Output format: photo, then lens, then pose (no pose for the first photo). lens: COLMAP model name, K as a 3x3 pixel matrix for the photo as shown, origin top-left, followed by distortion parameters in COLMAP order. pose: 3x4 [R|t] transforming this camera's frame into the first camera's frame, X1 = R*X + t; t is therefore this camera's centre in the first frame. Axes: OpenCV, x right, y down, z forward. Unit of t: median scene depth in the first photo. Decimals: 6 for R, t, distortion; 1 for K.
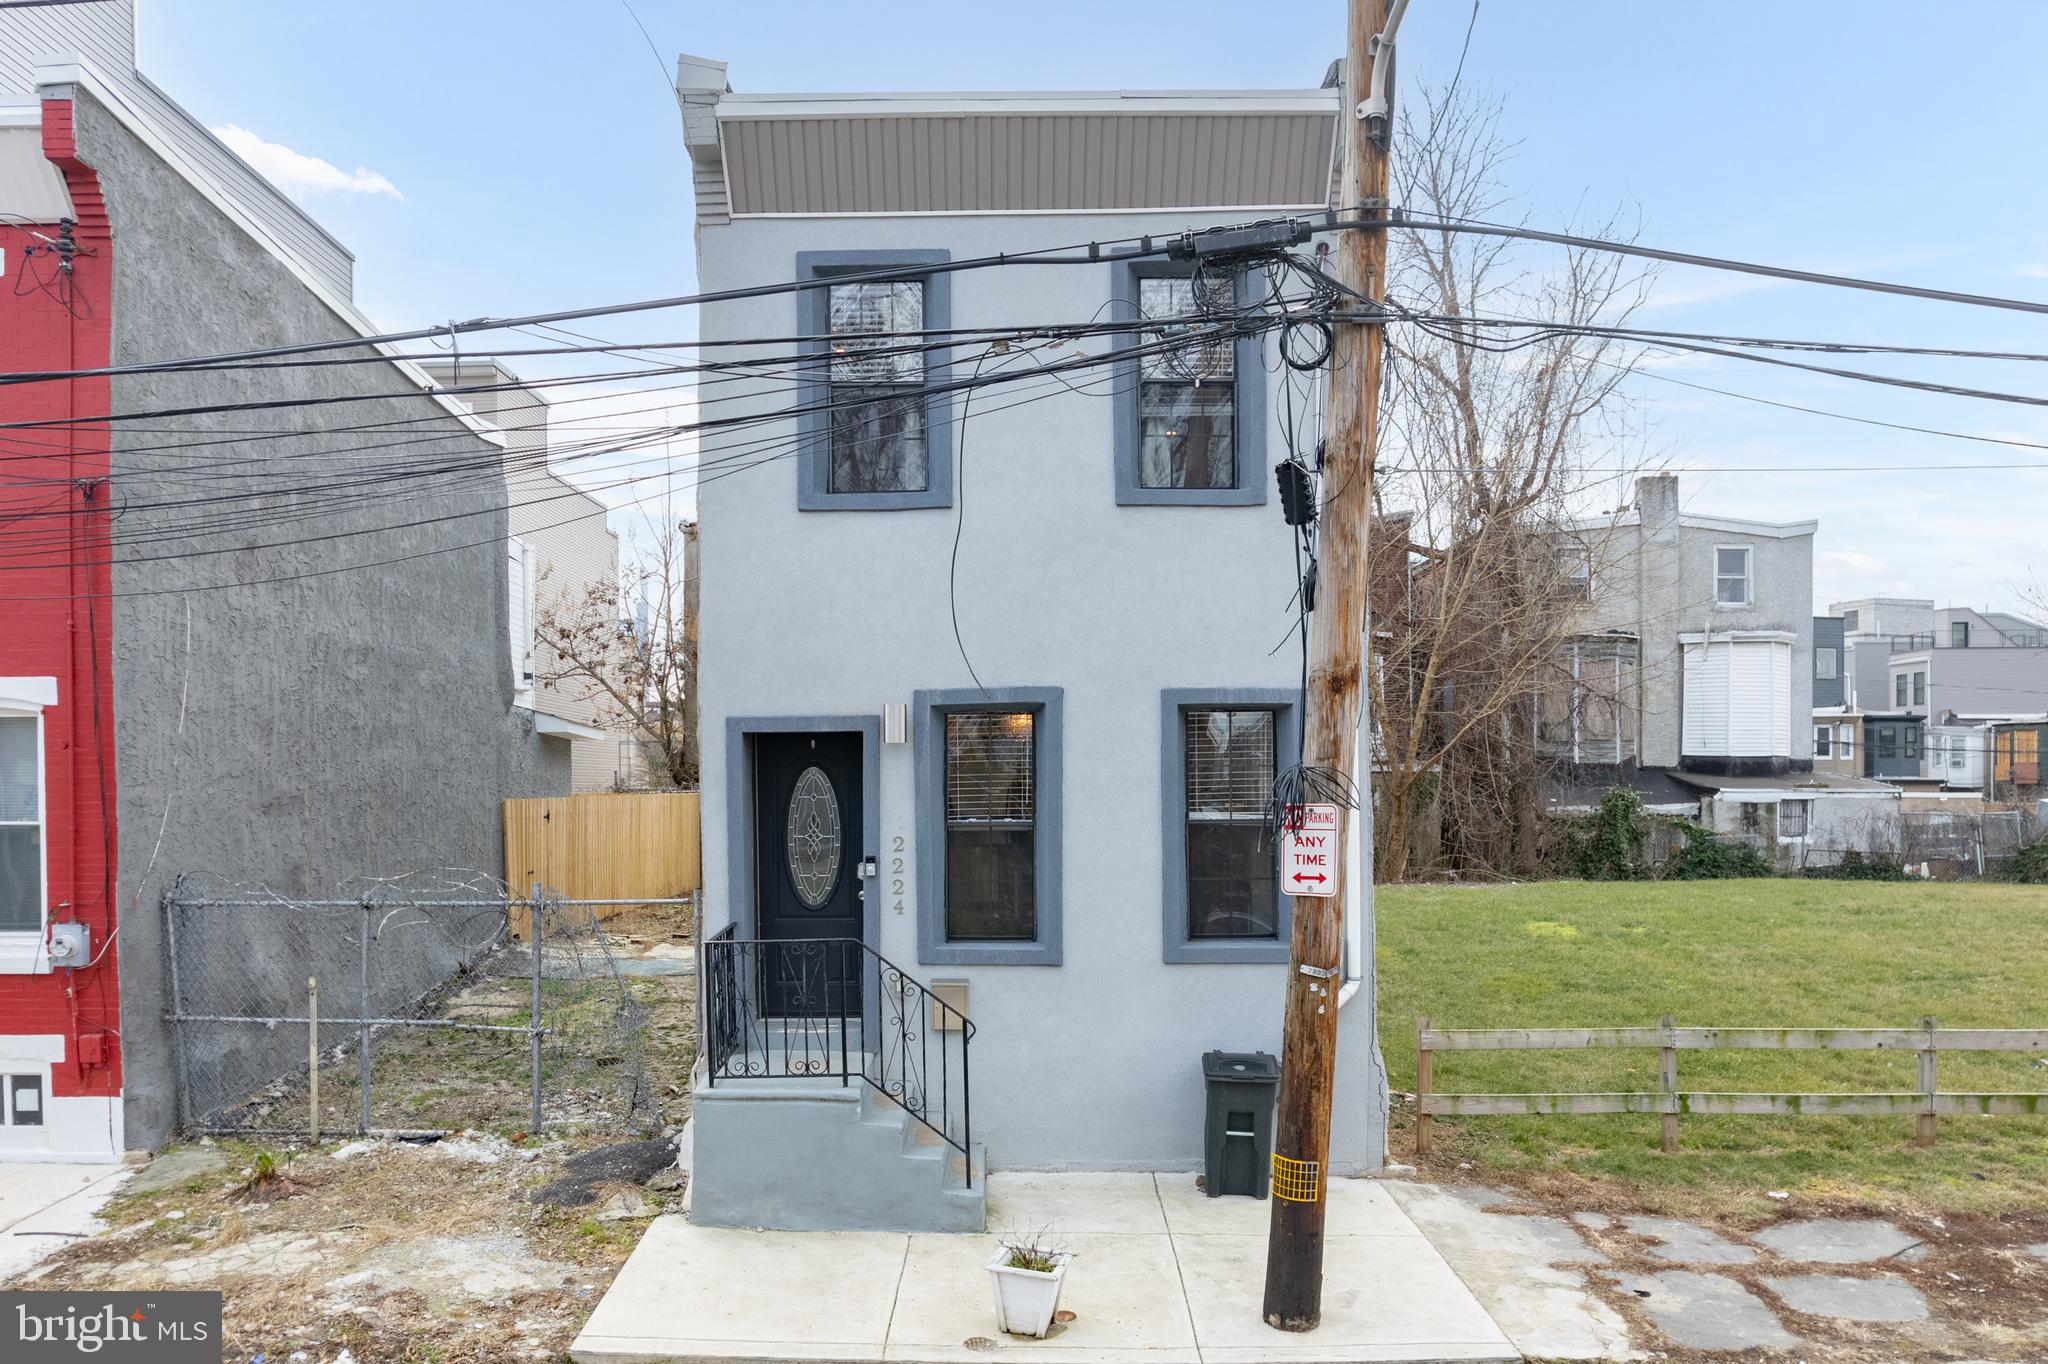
lens RADIAL K [[1571.7, 0, 970.8], [0, 1571.7, 782.8], [0, 0, 1]] dist [-0.087180, 0.084433]
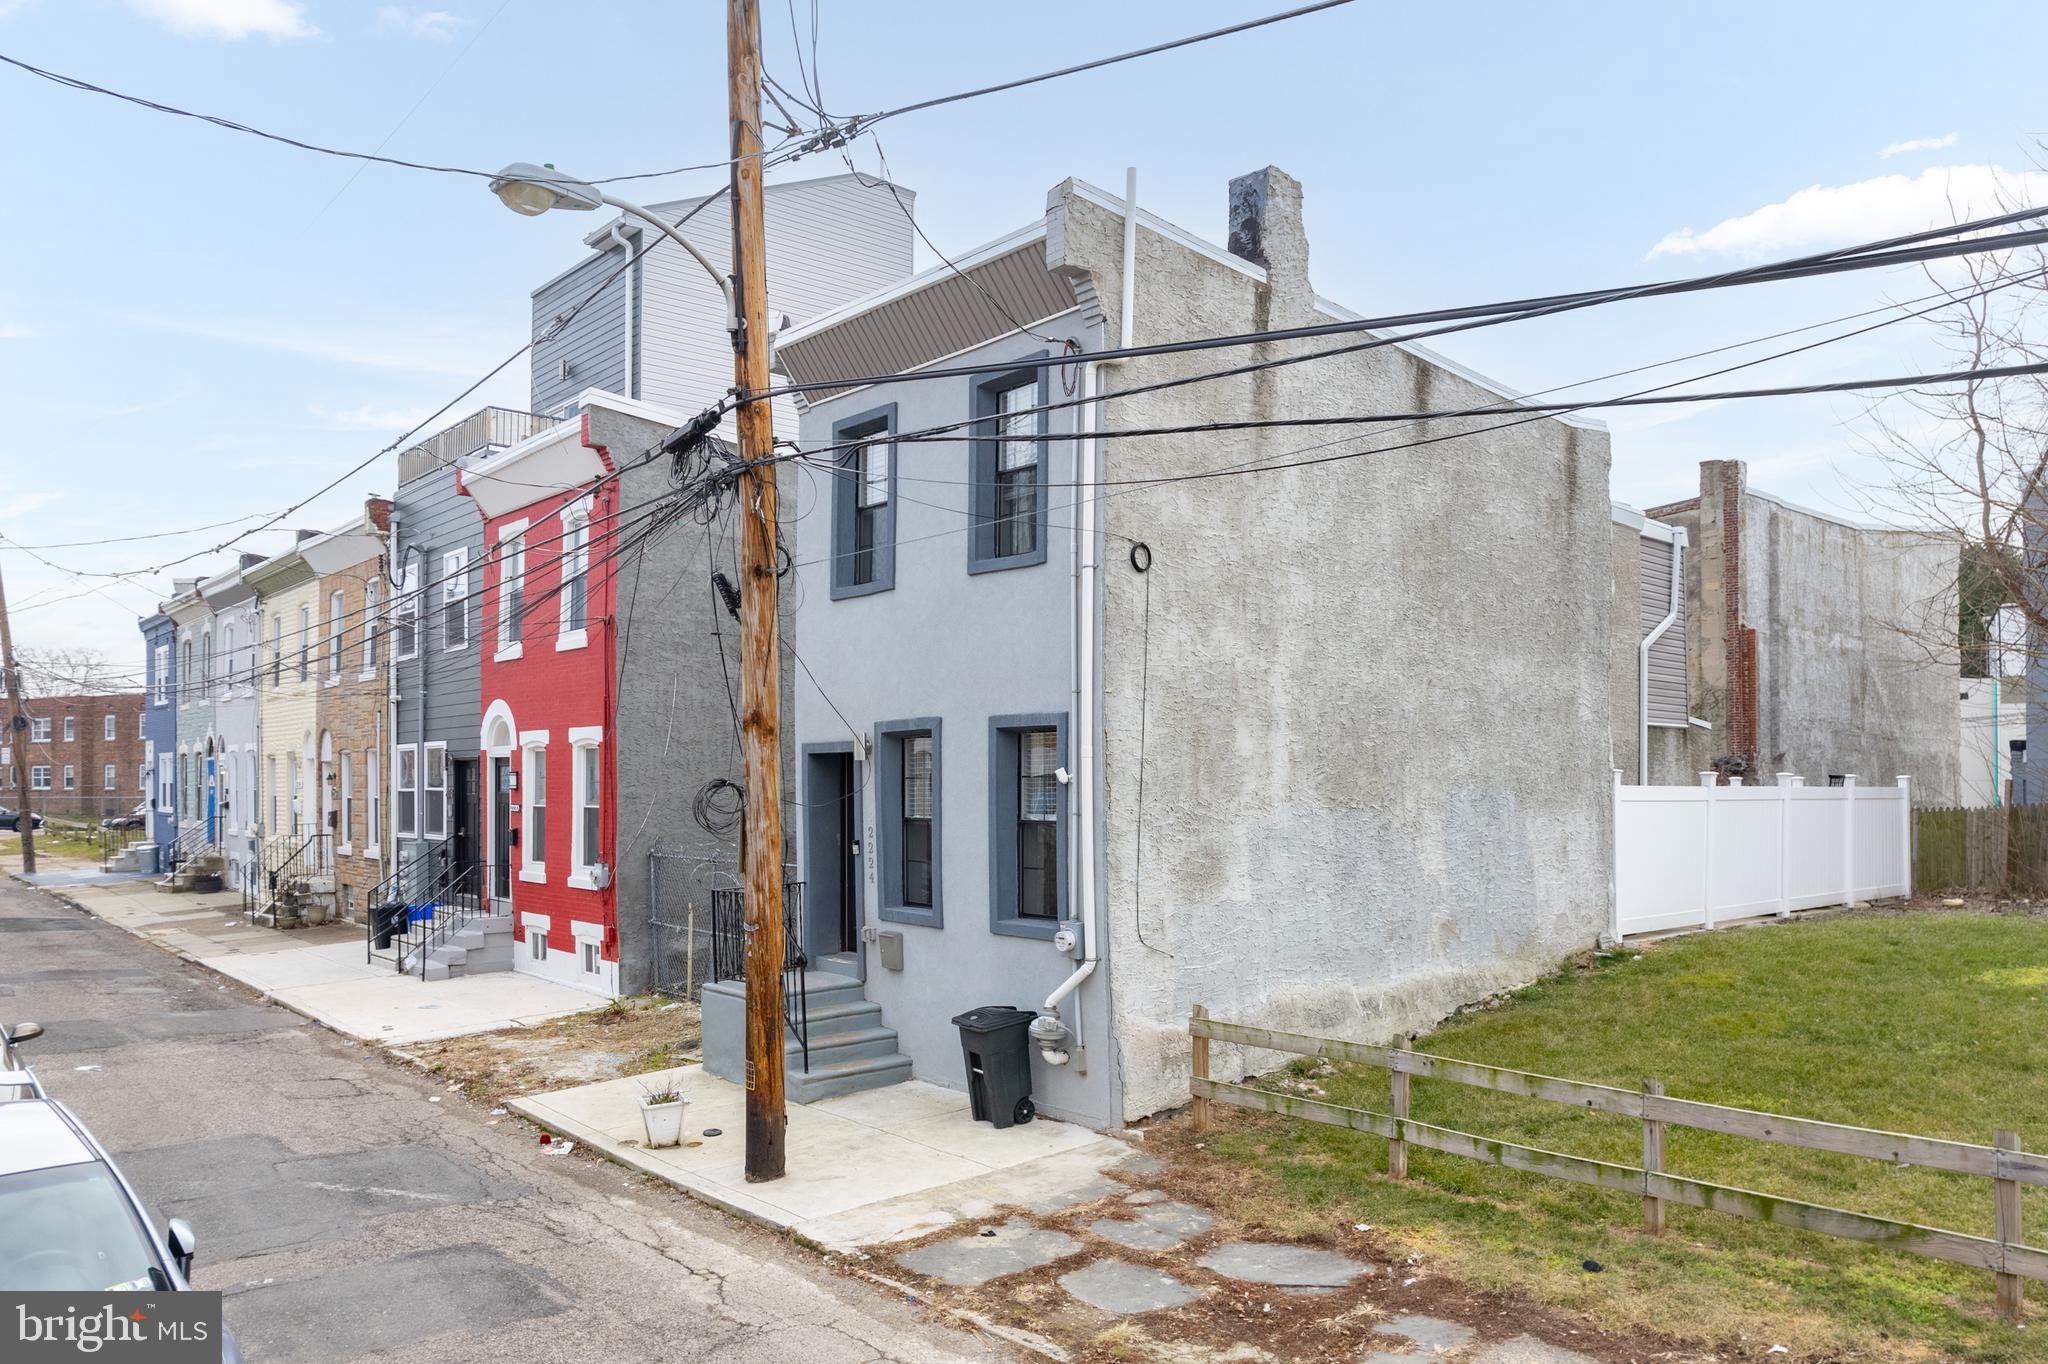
lens RADIAL K [[1511.6, 0, 946.6], [0, 1511.6, 727.9], [0, 0, 1]] dist [-0.050569, 0.005645]
pose [[0.632793, -0.022954, -0.773981, 1.045122], [0.002324, 0.999612, -0.027745, -0.016851], [0.774317, 0.015758, 0.632601, 0.198146]]
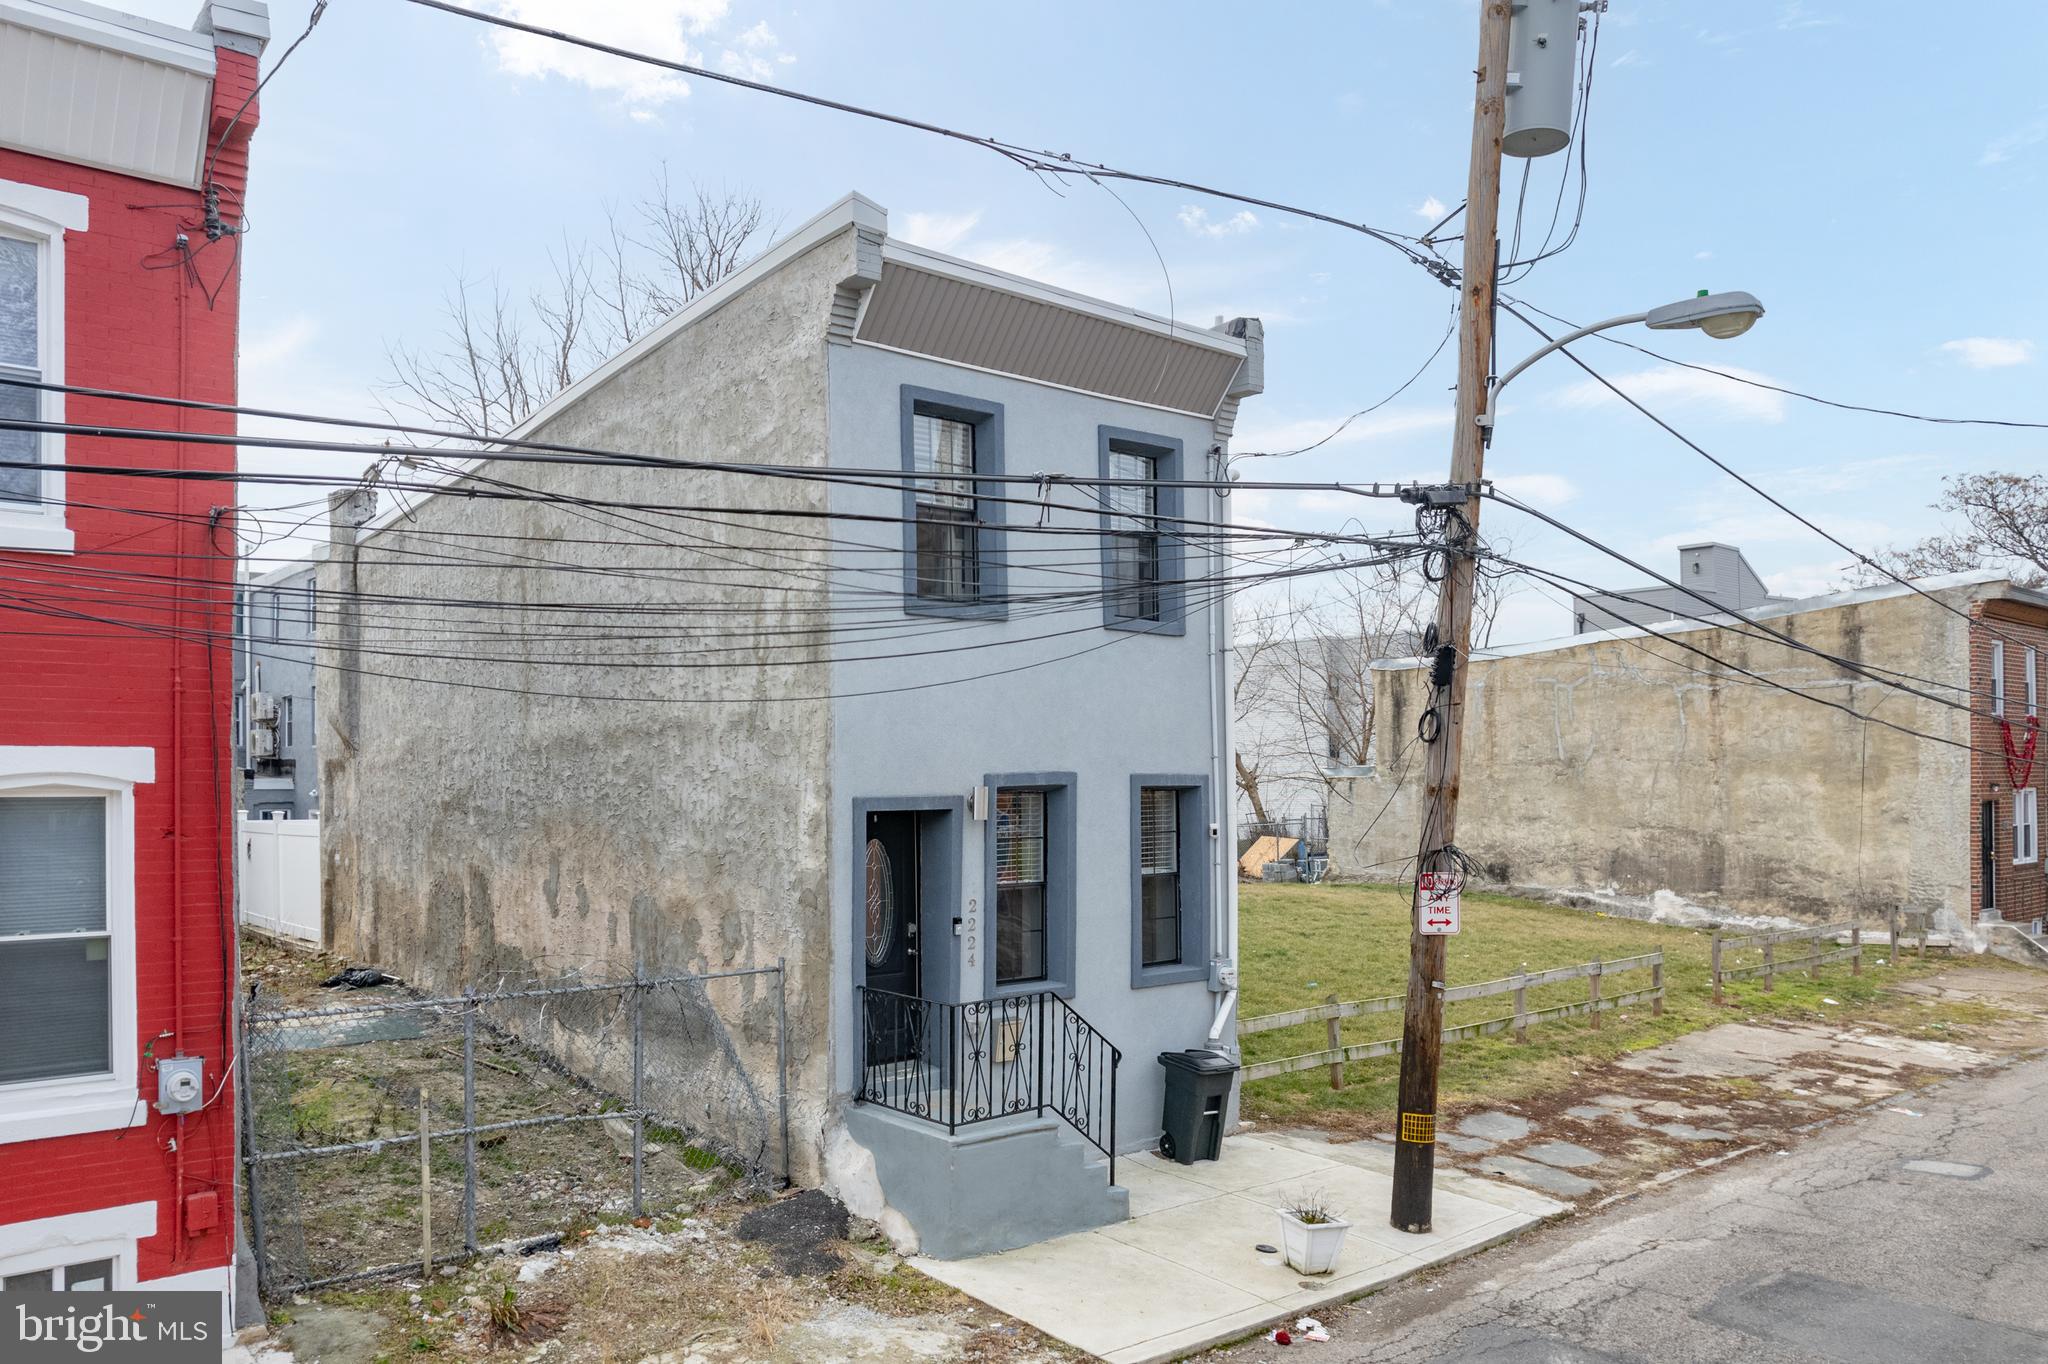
lens RADIAL K [[1511.6, 0, 946.6], [0, 1511.6, 727.9], [0, 0, 1]] dist [-0.050569, 0.005645]
pose [[0.761949, 0.024887, 0.647159, -0.793386], [-0.002728, 0.999376, -0.035220, -0.053789], [-0.647632, 0.025070, 0.761541, 0.154664]]
